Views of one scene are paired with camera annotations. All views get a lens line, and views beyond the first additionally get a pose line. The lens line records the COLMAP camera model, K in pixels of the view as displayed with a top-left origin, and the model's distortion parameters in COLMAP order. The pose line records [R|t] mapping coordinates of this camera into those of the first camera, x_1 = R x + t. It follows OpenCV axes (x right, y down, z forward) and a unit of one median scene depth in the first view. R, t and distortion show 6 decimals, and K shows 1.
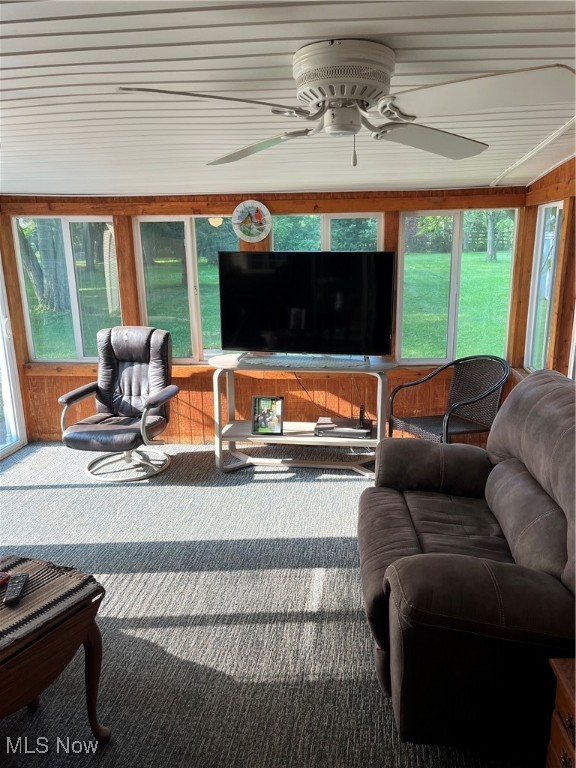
lens RADIAL K [[580.8, 0, 293.2], [0, 580.8, 384.6], [0, 0, 1]] dist [0.058874, -0.081964]
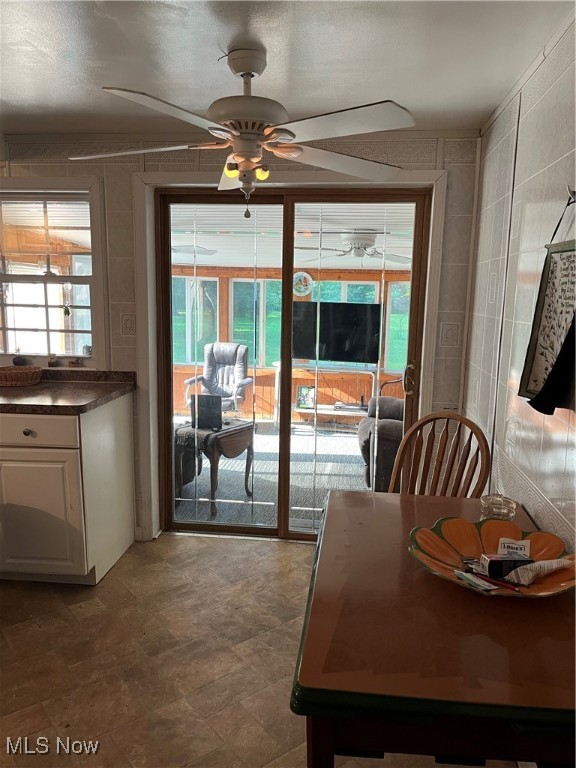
lens RADIAL K [[580.8, 0, 292.1], [0, 580.8, 389.4], [0, 0, 1]] dist [0.058874, -0.081964]
pose [[0.999018, 0.042919, -0.010955, -0.065102], [-0.043756, 0.994679, -0.093264, 0.182607], [0.006894, 0.093652, 0.995581, -0.649895]]
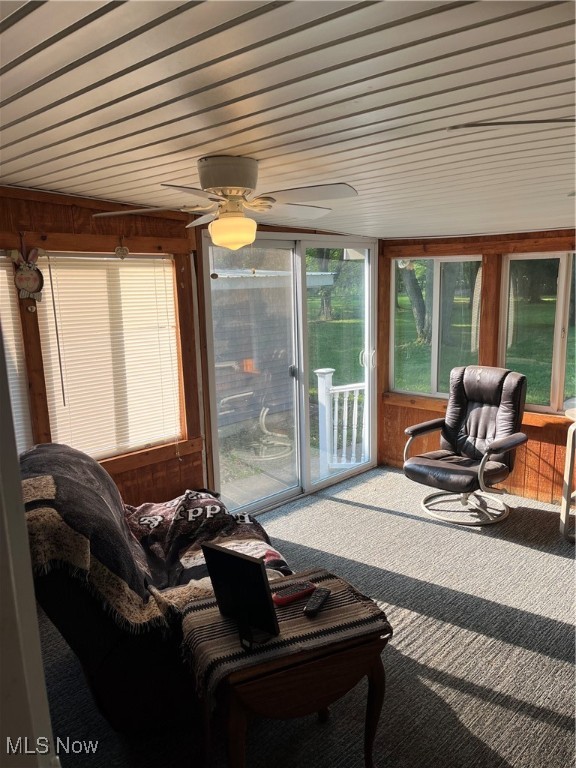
lens RADIAL K [[580.8, 0, 294.6], [0, 580.8, 388.4], [0, 0, 1]] dist [0.058874, -0.081964]
pose [[0.806268, 0.105057, -0.582146, 0.036613], [-0.135264, 0.990773, -0.008540, -0.012329], [0.575878, 0.085628, 0.813039, 0.028936]]
